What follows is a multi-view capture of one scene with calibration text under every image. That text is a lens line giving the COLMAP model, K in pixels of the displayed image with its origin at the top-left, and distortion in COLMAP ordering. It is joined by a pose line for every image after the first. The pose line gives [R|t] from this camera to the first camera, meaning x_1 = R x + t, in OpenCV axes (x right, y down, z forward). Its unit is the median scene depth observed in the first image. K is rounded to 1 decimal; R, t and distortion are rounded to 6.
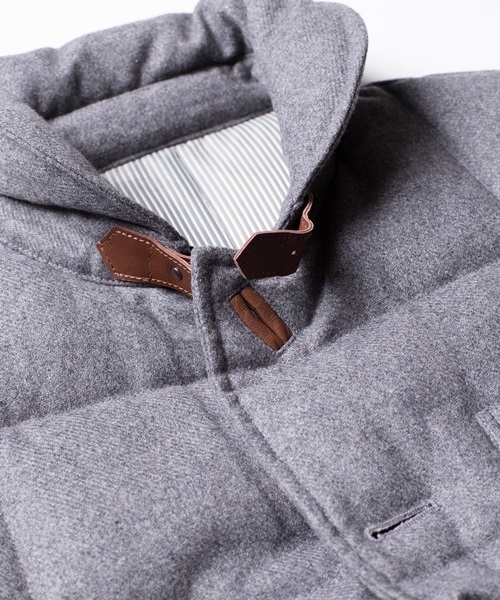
lens RADIAL K [[1157.8, 0, 250.0], [0, 1157.8, 300.0], [0, 0, 1]] dist [-0.113210, -0.360068]
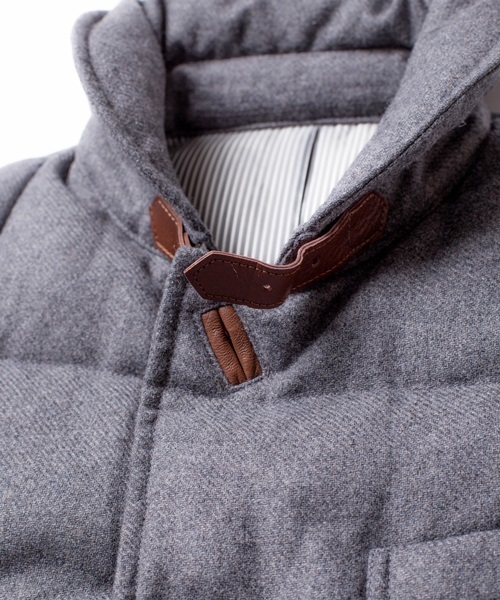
lens RADIAL K [[1157.8, 0, 250.0], [0, 1157.8, 300.0], [0, 0, 1]] dist [-0.113210, -0.360068]
pose [[0.840225, 0.340337, -0.422129, 0.352272], [-0.302372, 0.940296, 0.156249, -0.146011], [0.450103, -0.003644, 0.892969, 0.198456]]
